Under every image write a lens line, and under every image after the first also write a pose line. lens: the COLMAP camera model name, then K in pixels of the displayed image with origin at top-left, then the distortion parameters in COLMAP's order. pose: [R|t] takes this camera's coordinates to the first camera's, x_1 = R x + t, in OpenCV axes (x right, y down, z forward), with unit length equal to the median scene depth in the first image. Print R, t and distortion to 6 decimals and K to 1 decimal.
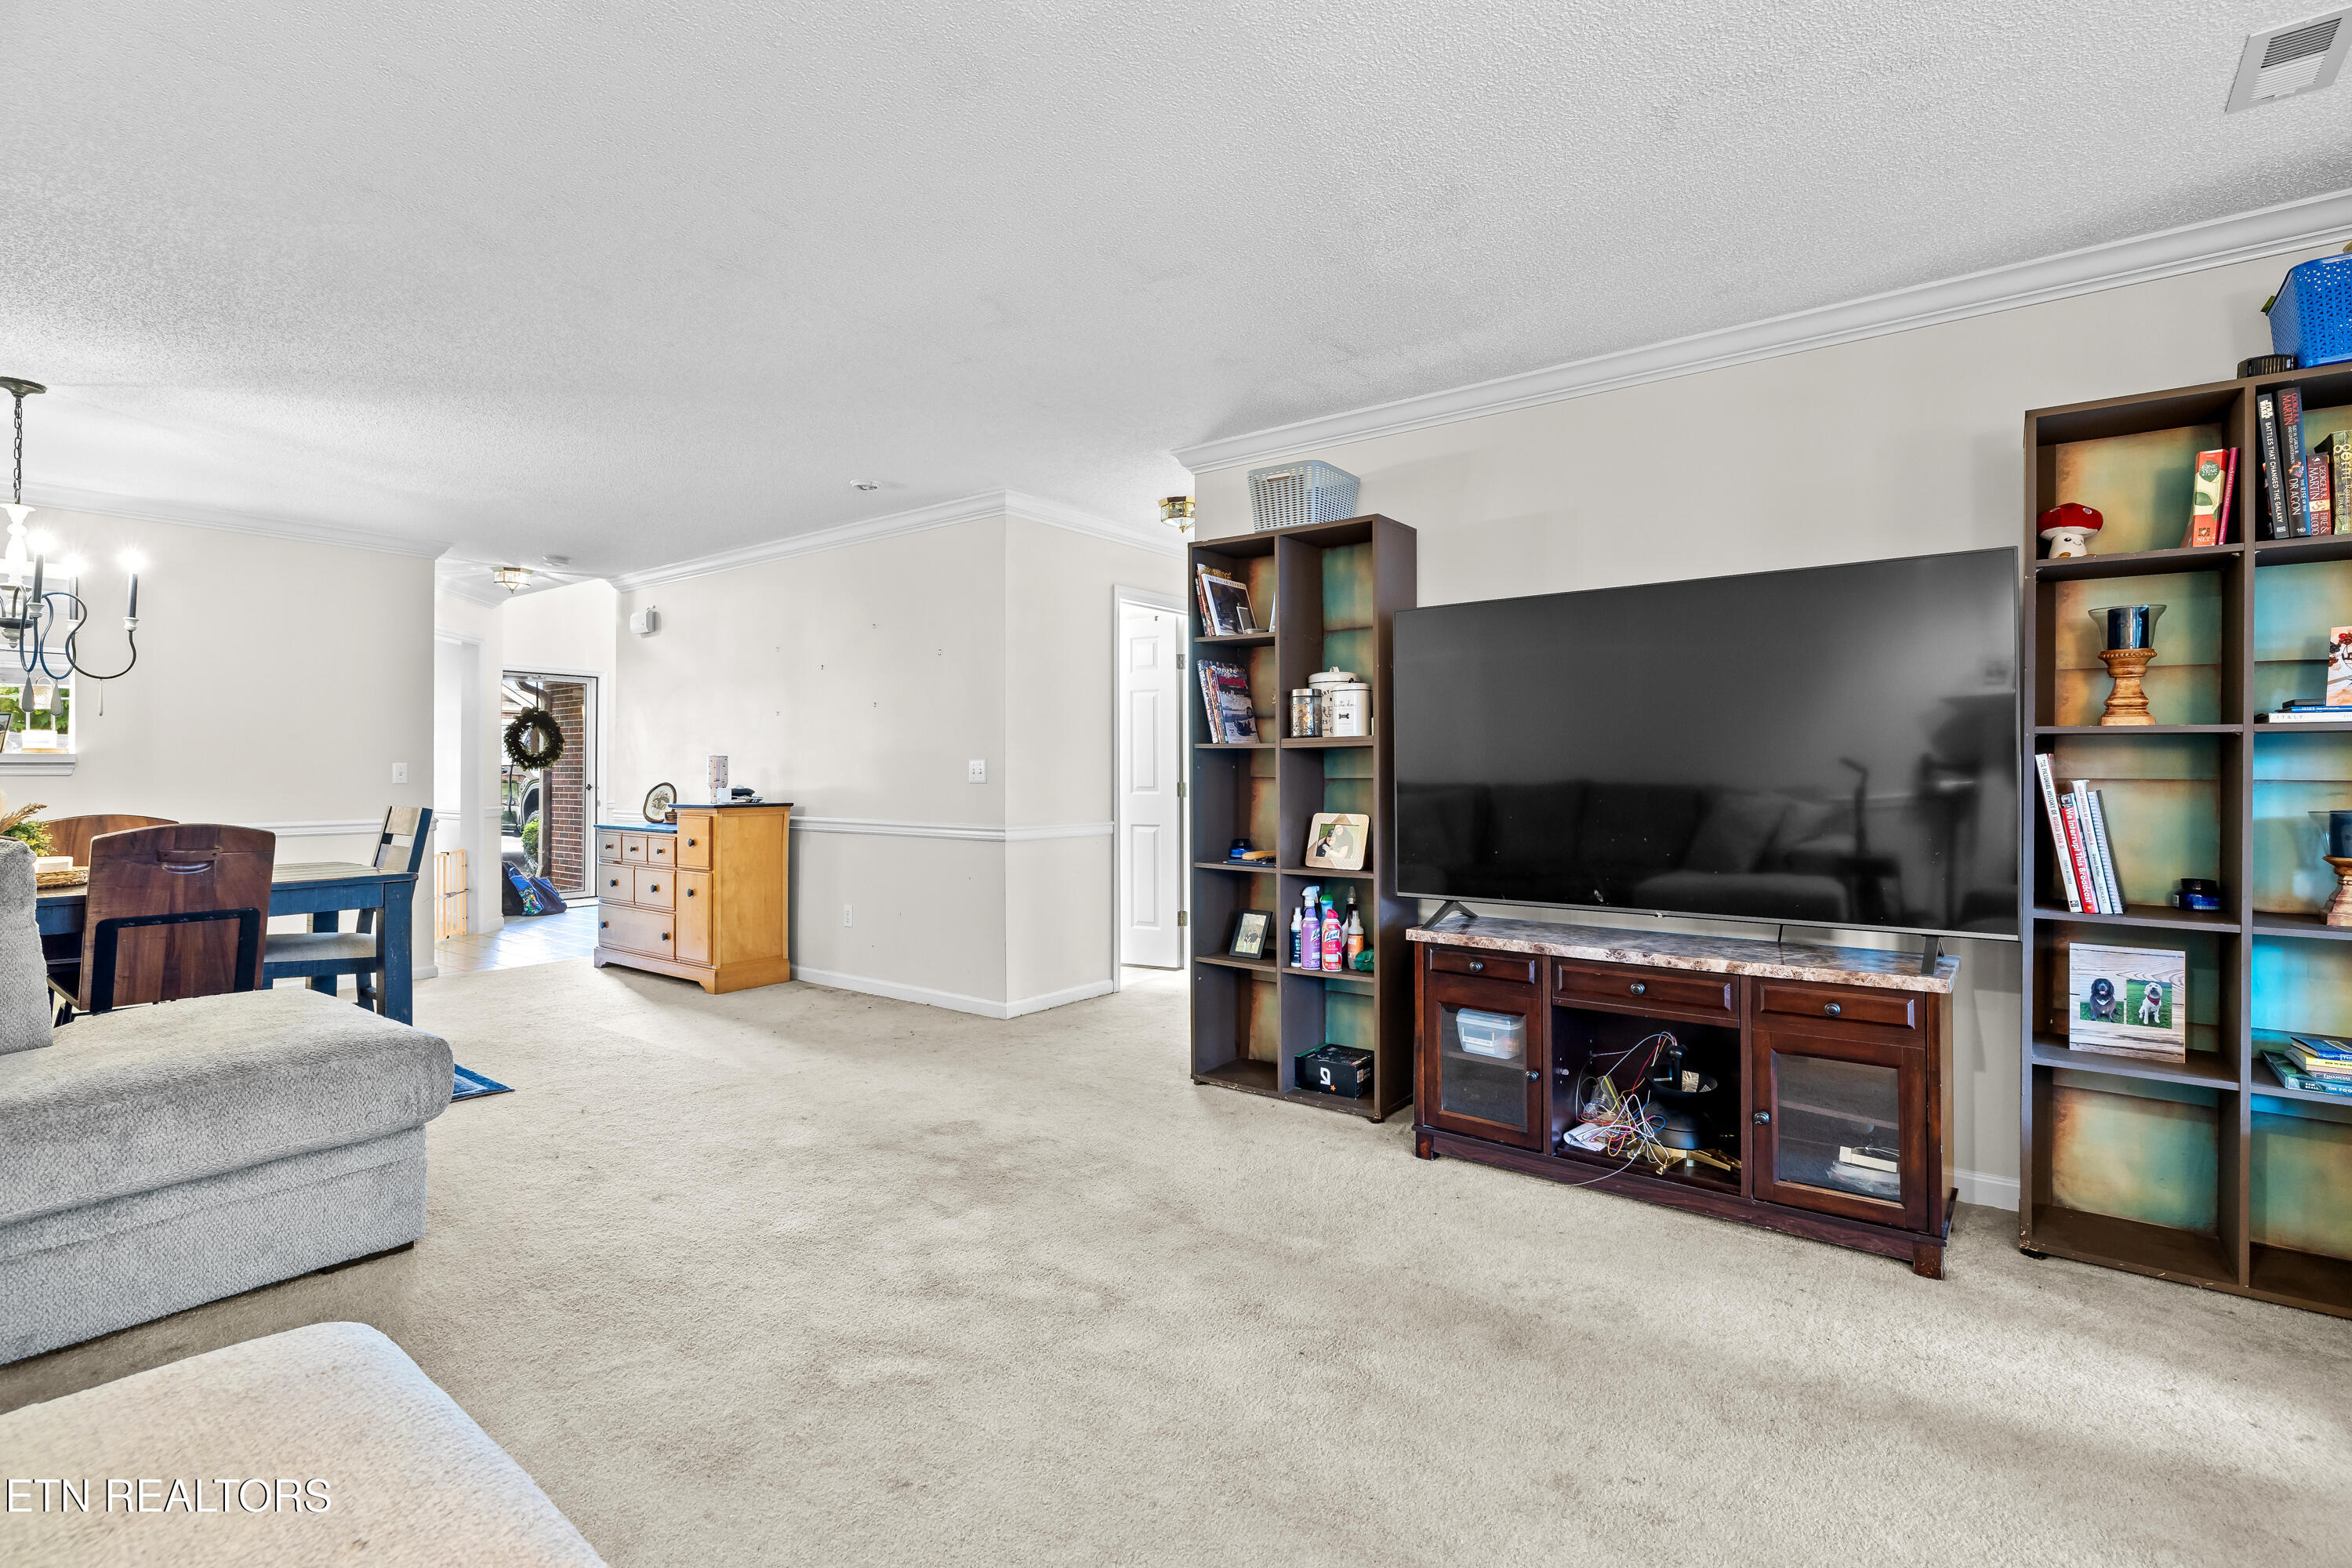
lens RADIAL K [[1084.6, 0, 1168.9], [0, 1084.6, 772.2], [0, 0, 1]] dist [-0.015160, -0.000052]
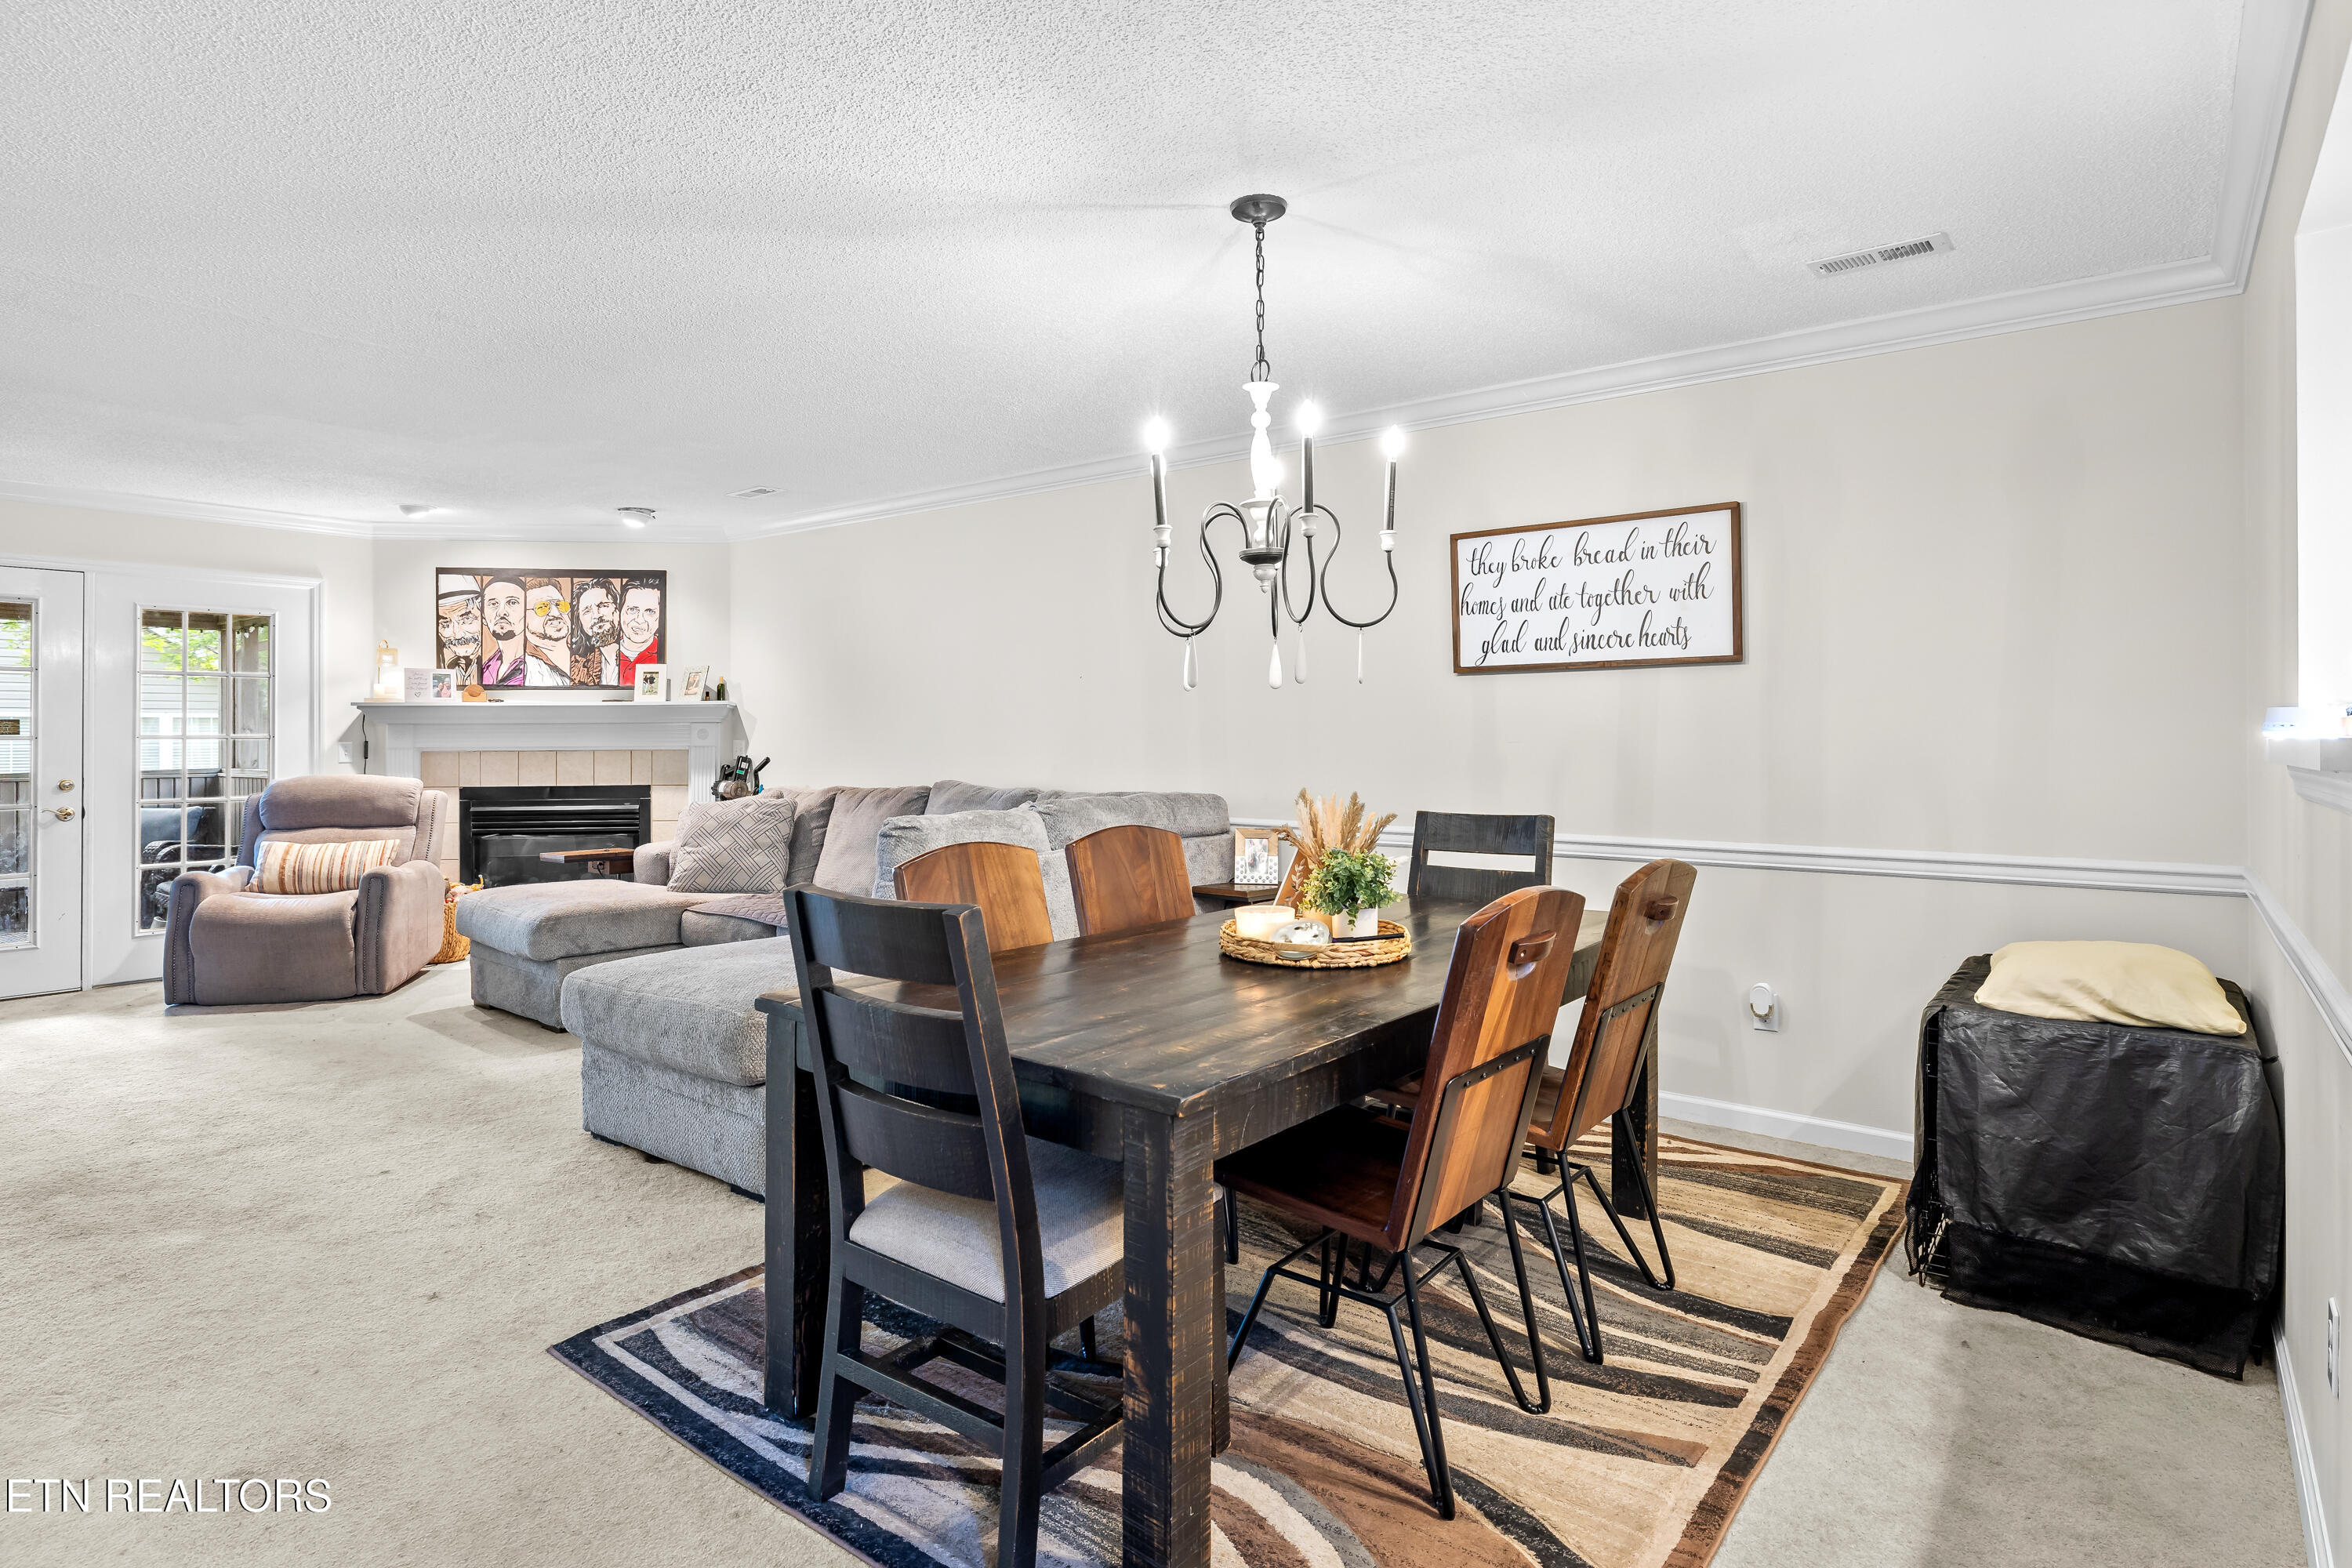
lens RADIAL K [[1243.7, 0, 1175.4], [0, 1243.7, 726.3], [0, 0, 1]] dist [-0.002442, -0.001230]
pose [[-0.999859, 0.003810, 0.016376, -0.637949], [0.003691, 0.999967, -0.007297, -0.015661], [-0.016404, -0.007236, -0.999839, 1.106564]]
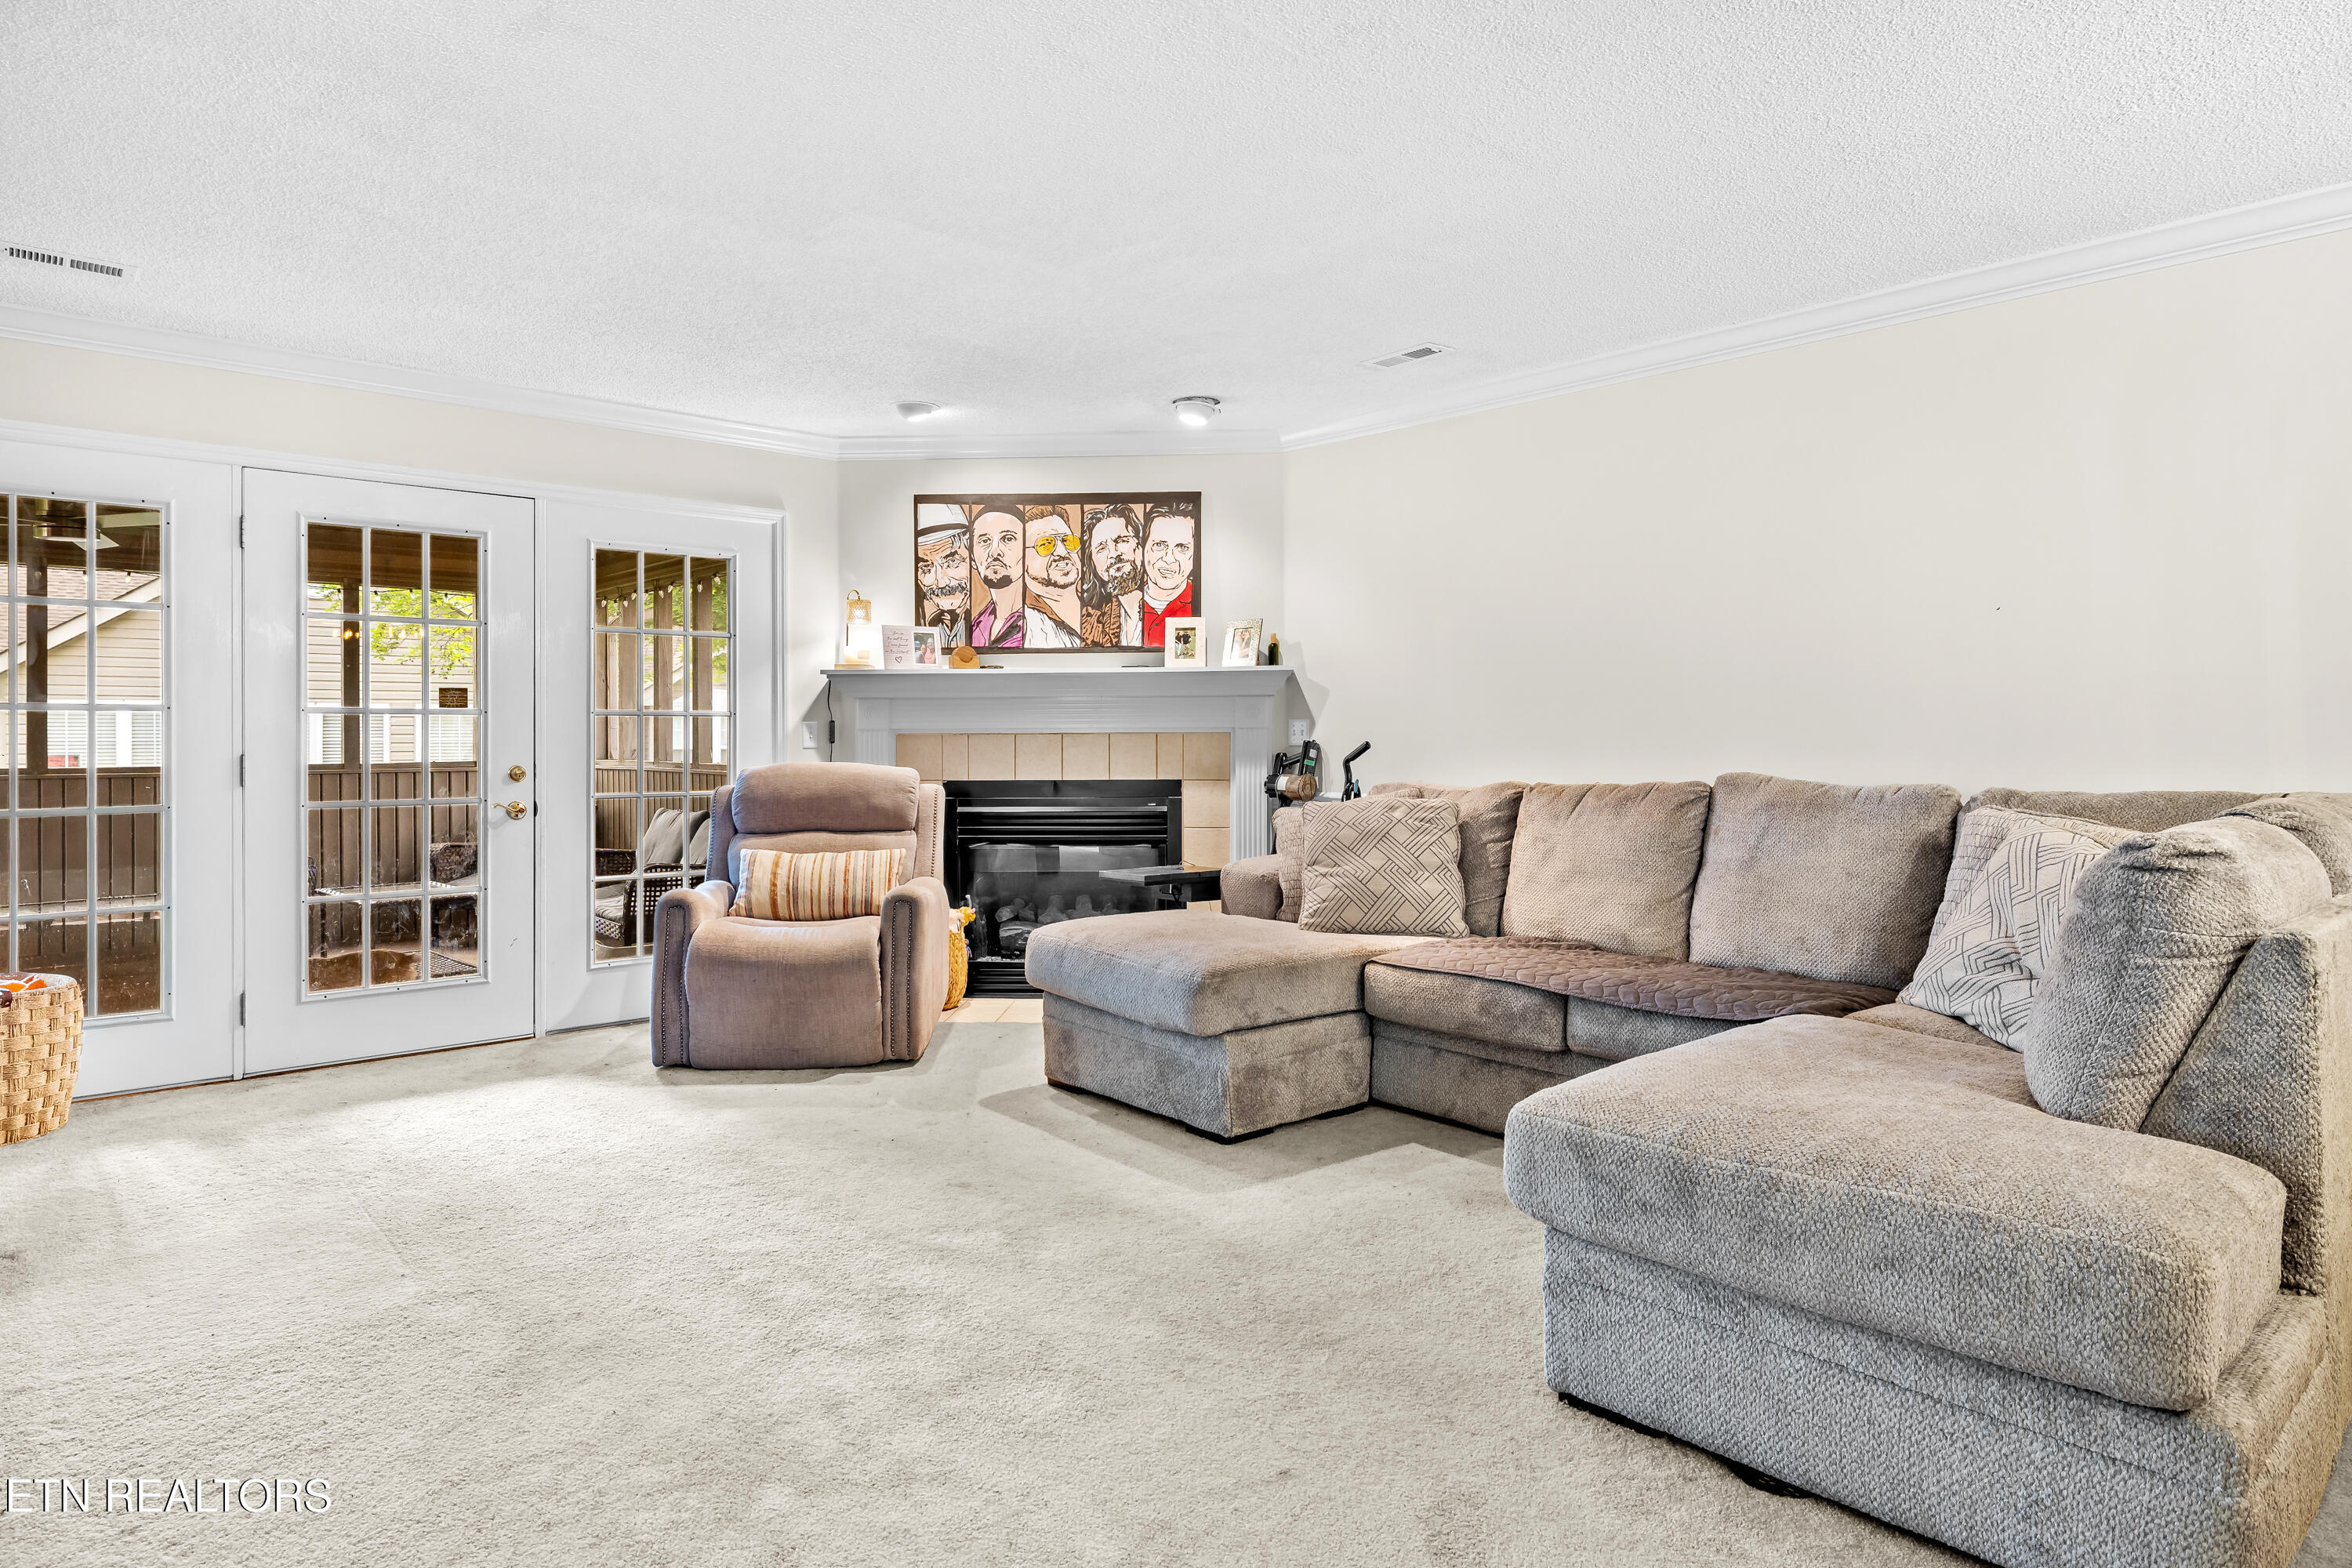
lens RADIAL K [[1350.4, 0, 1173.9], [0, 1350.4, 738.8], [0, 0, 1]] dist [0.002851, -0.000193]
pose [[-0.981093, 0.002485, 0.193519, -0.279530], [0.002682, 0.999996, 0.000758, 0.000815], [-0.193516, 0.001263, -0.981096, 0.861451]]
